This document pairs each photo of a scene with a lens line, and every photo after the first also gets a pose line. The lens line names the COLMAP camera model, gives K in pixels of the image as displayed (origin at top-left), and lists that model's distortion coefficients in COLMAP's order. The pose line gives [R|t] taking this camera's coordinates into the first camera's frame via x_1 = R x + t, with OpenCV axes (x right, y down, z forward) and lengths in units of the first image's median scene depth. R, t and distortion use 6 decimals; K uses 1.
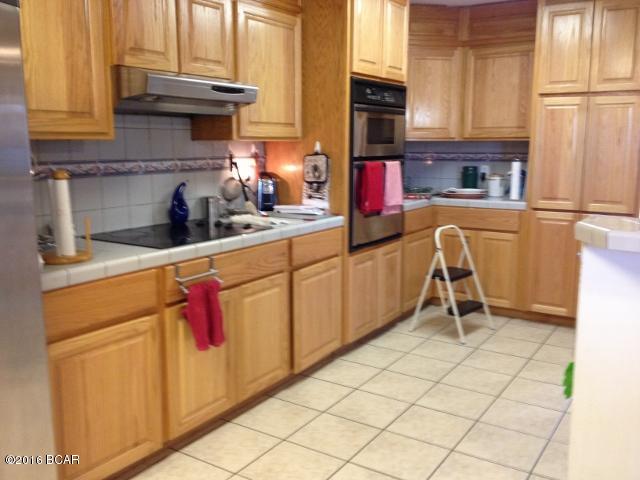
lens RADIAL K [[593.2, 0, 317.0], [0, 593.2, 240.1], [0, 0, 1]] dist [0.121346, -0.266466]
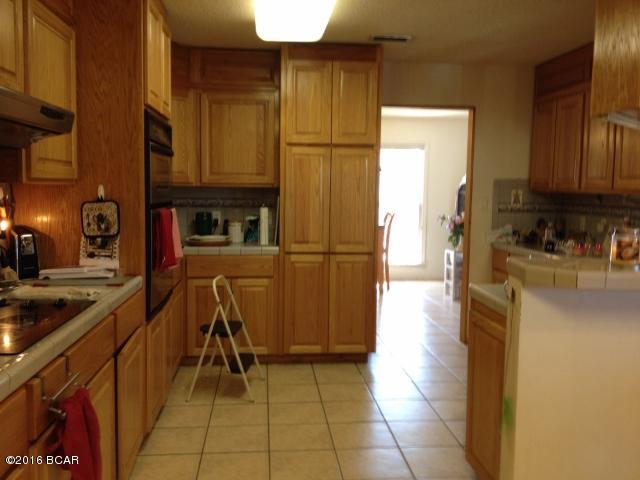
lens RADIAL K [[593.2, 0, 317.0], [0, 593.2, 240.1], [0, 0, 1]] dist [0.121346, -0.266466]
pose [[0.780386, -0.046562, 0.623562, -0.267899], [0.090529, 0.995130, -0.038989, -0.034832], [-0.618710, 0.086878, 0.780801, 0.199706]]
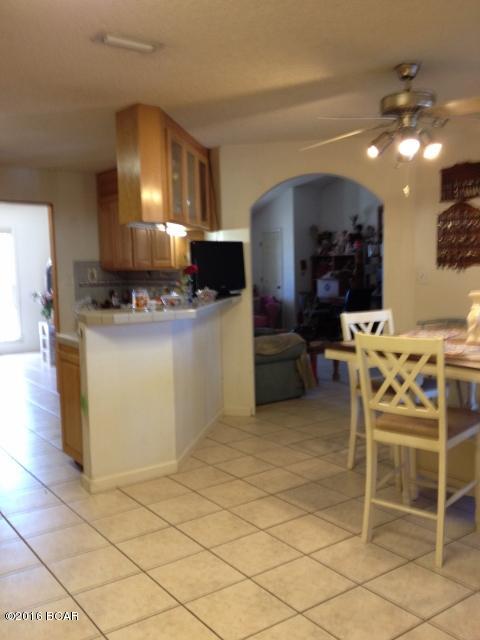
lens RADIAL K [[593.2, 0, 241.6], [0, 593.2, 316.6], [0, 0, 1]] dist [0.121346, -0.266466]
pose [[0.346639, -0.091489, 0.933526, -0.571619], [0.177666, 0.983620, 0.030428, 0.003222], [-0.921019, 0.155308, 0.357216, -0.048824]]
